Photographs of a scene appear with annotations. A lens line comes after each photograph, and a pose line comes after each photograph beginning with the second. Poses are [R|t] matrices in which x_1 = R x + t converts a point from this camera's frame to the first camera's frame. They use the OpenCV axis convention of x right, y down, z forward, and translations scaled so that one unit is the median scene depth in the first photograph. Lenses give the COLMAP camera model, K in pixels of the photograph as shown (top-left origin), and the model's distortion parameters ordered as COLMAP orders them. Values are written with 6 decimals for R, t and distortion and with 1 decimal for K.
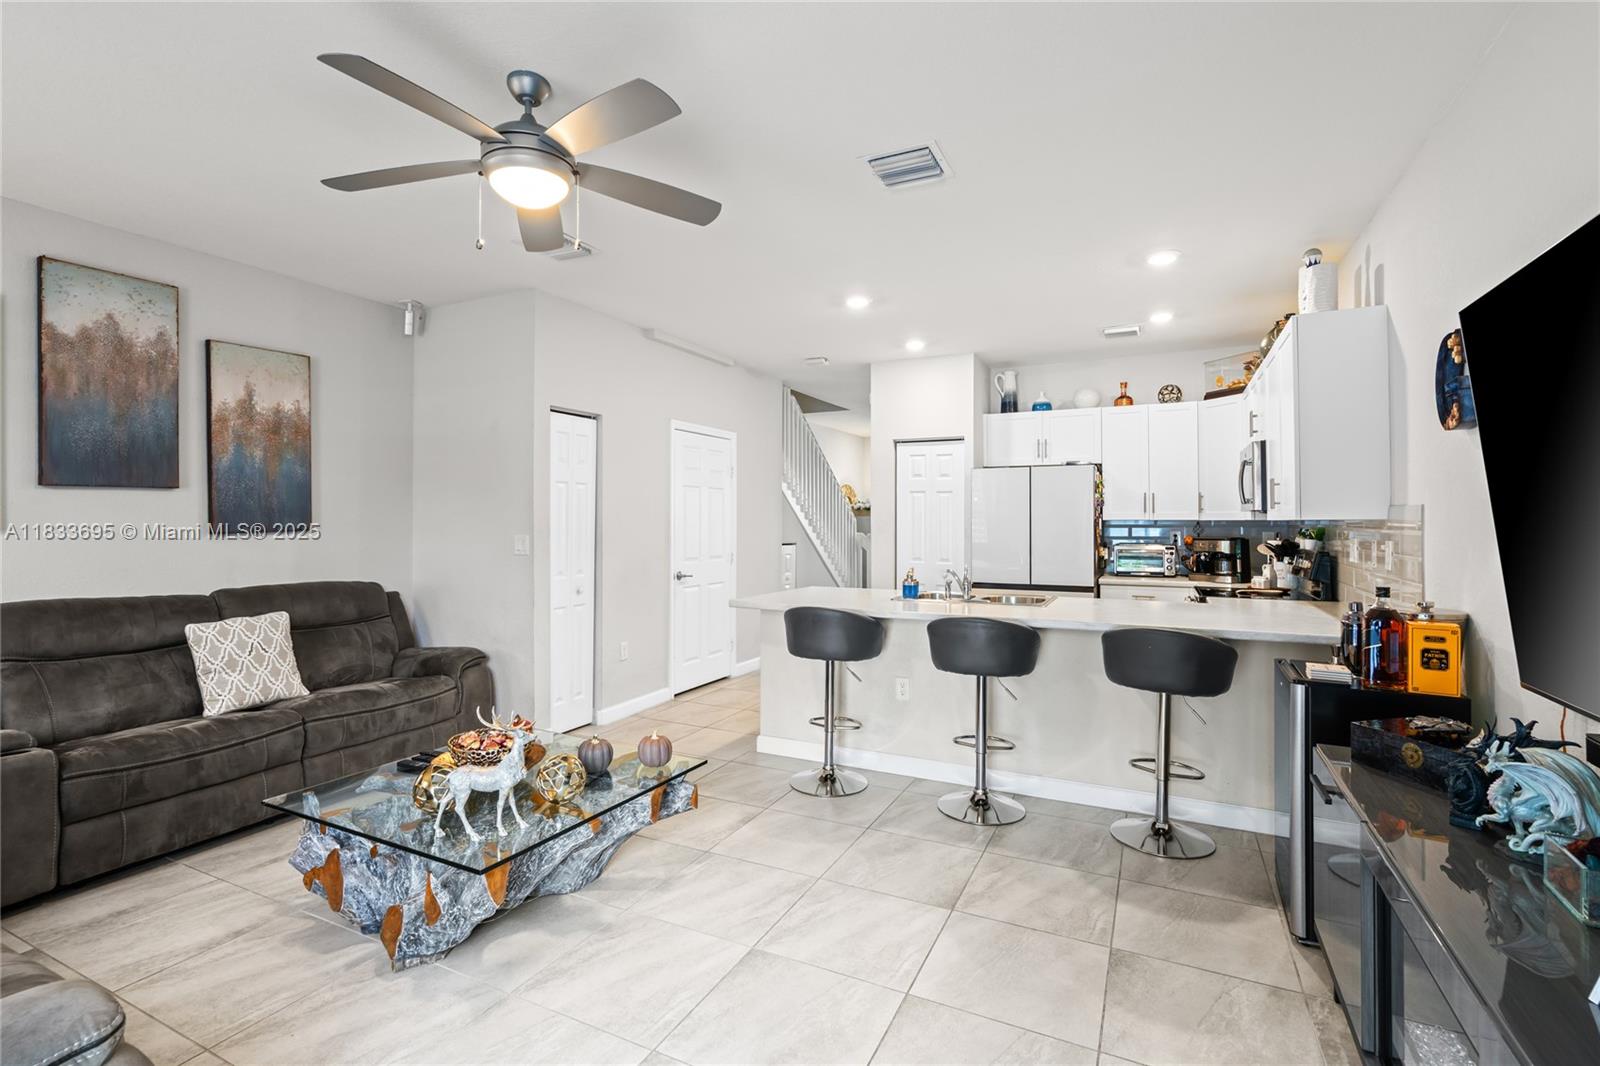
lens RADIAL K [[744.0, 0, 800.0], [0, 744.0, 533.0], [0, 0, 1]] dist [-0.000096, 0.000022]
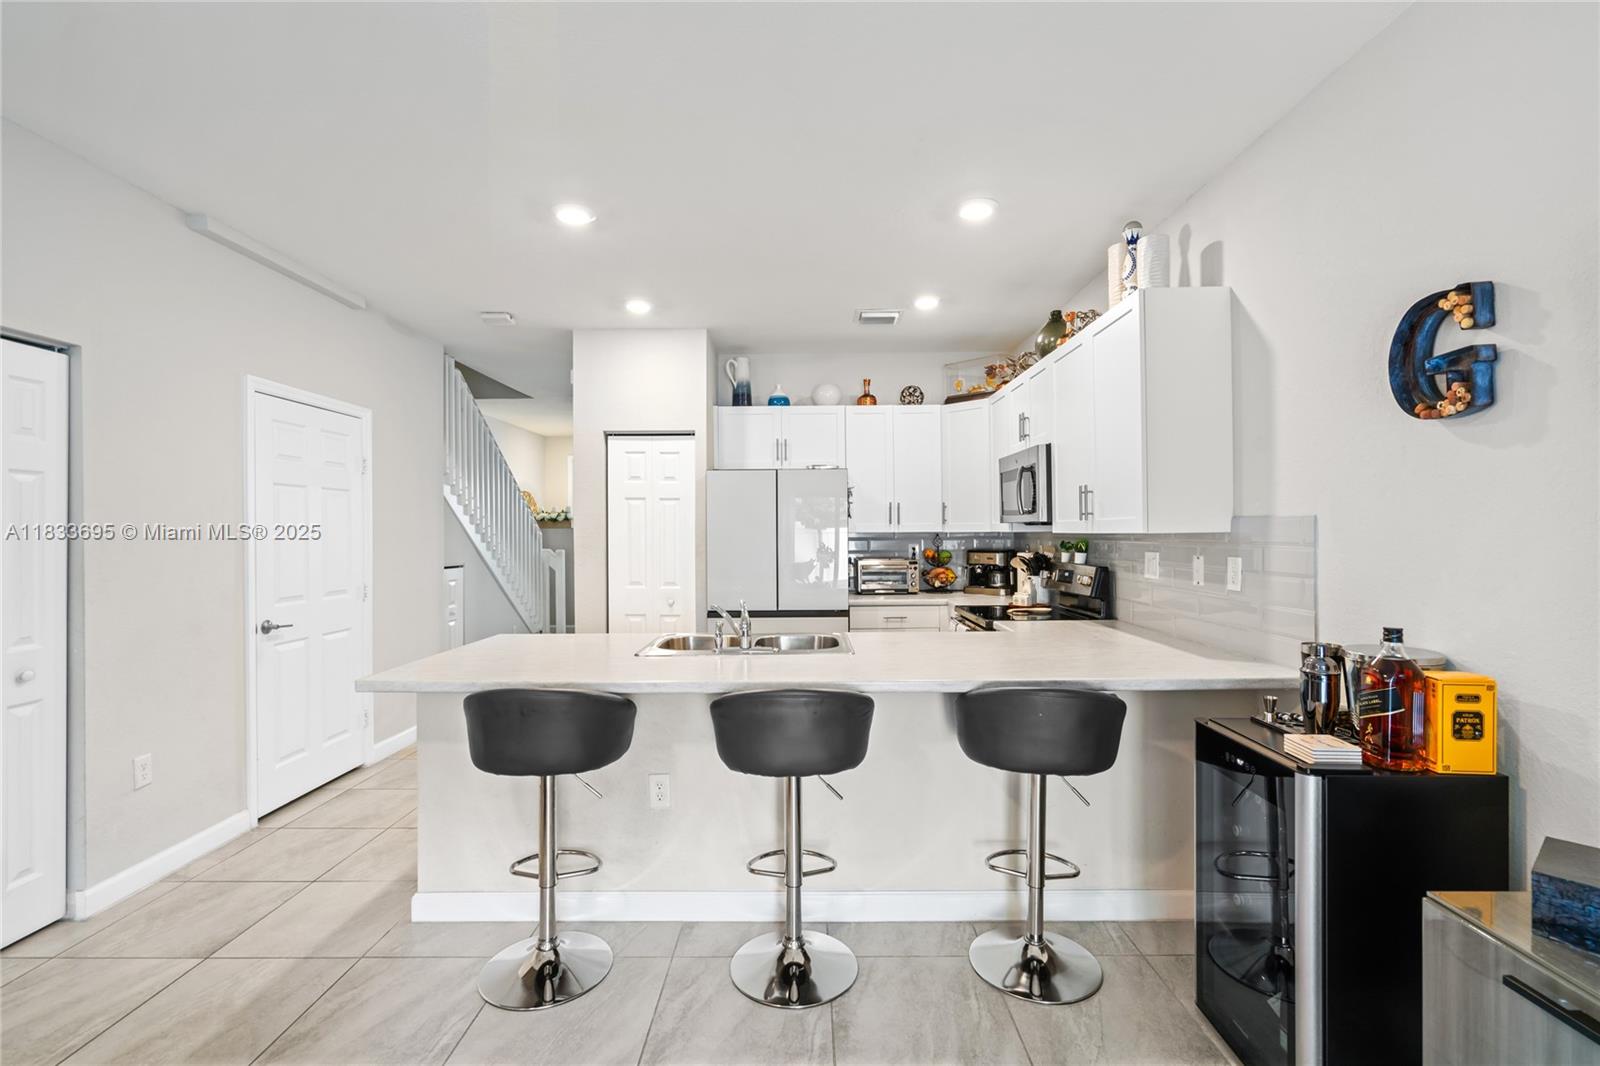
lens RADIAL K [[726.6, 0, 800.0], [0, 726.6, 533.0], [0, 0, 1]] dist [-0.020741, 0.015747]
pose [[0.902708, -0.007908, 0.430182, -0.017942], [0.014060, 0.999839, -0.011123, -0.008538], [-0.430025, 0.016089, 0.902674, 0.257888]]
